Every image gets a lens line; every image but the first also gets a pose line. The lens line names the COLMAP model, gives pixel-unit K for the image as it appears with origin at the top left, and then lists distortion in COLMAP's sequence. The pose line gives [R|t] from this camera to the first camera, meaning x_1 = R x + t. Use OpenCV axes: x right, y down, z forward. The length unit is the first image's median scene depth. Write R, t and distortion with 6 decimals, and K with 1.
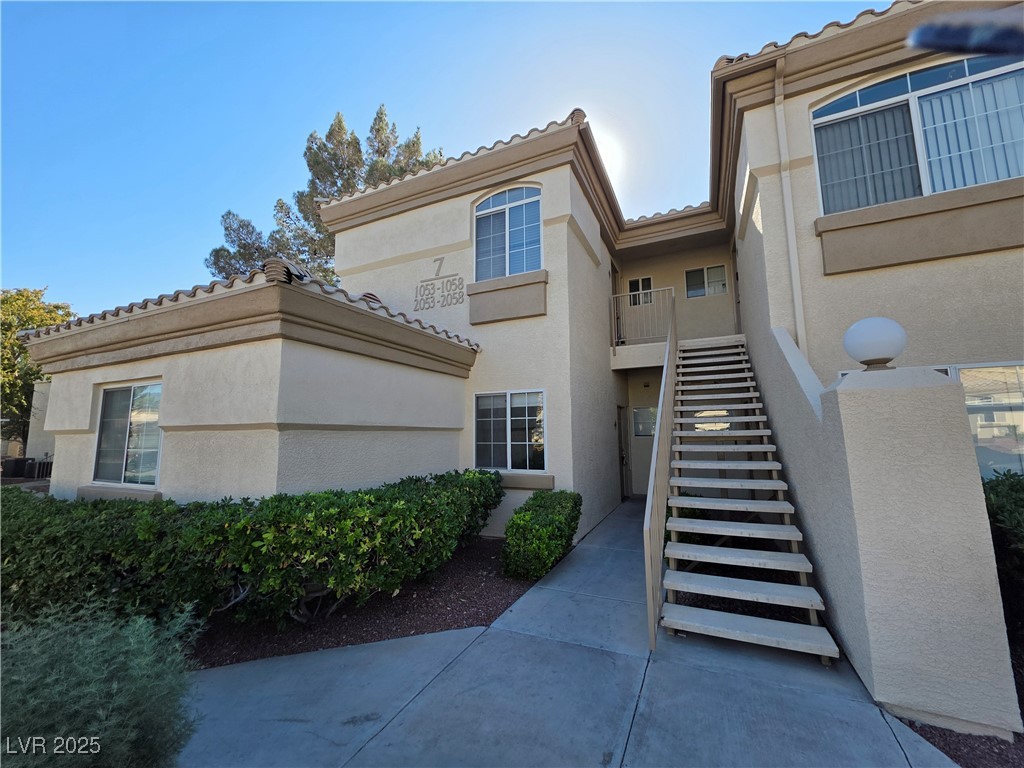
lens RADIAL K [[411.4, 0, 509.7], [0, 411.4, 382.7], [0, 0, 1]] dist [0.003502, -0.000338]
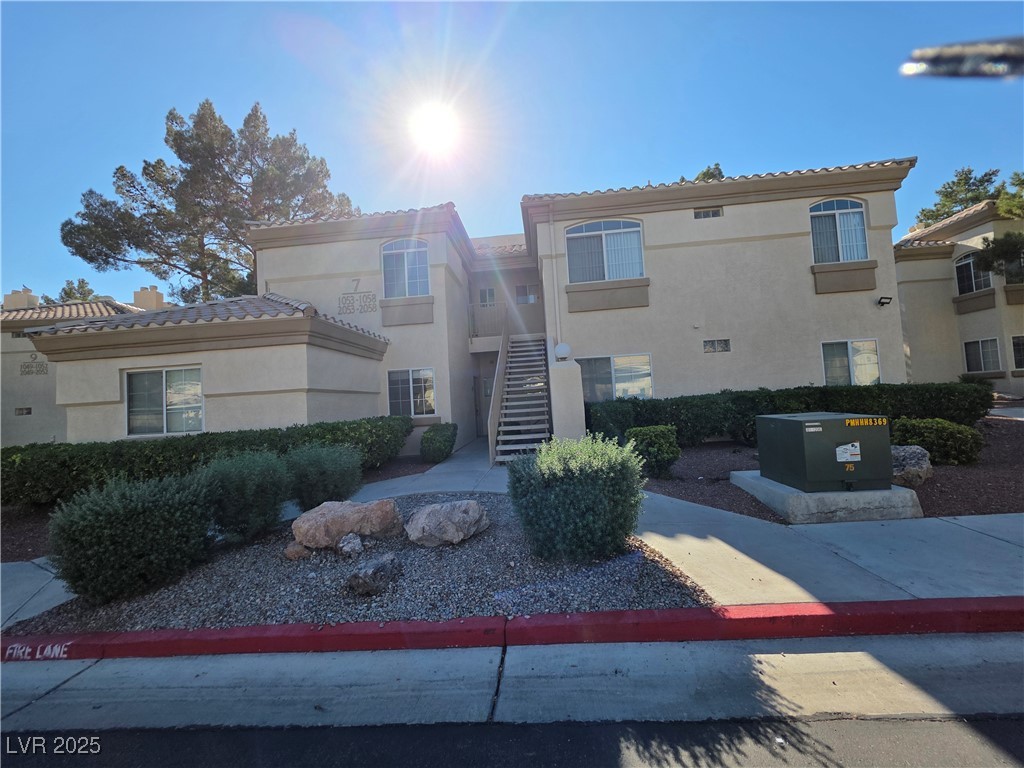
lens RADIAL K [[411.4, 0, 514.9], [0, 411.4, 381.8], [0, 0, 1]] dist [0.003502, -0.000338]
pose [[0.933119, -0.028210, 0.358458, -0.206457], [0.004667, 0.997784, 0.066374, -0.034059], [-0.359536, -0.060262, 0.931183, -0.689644]]
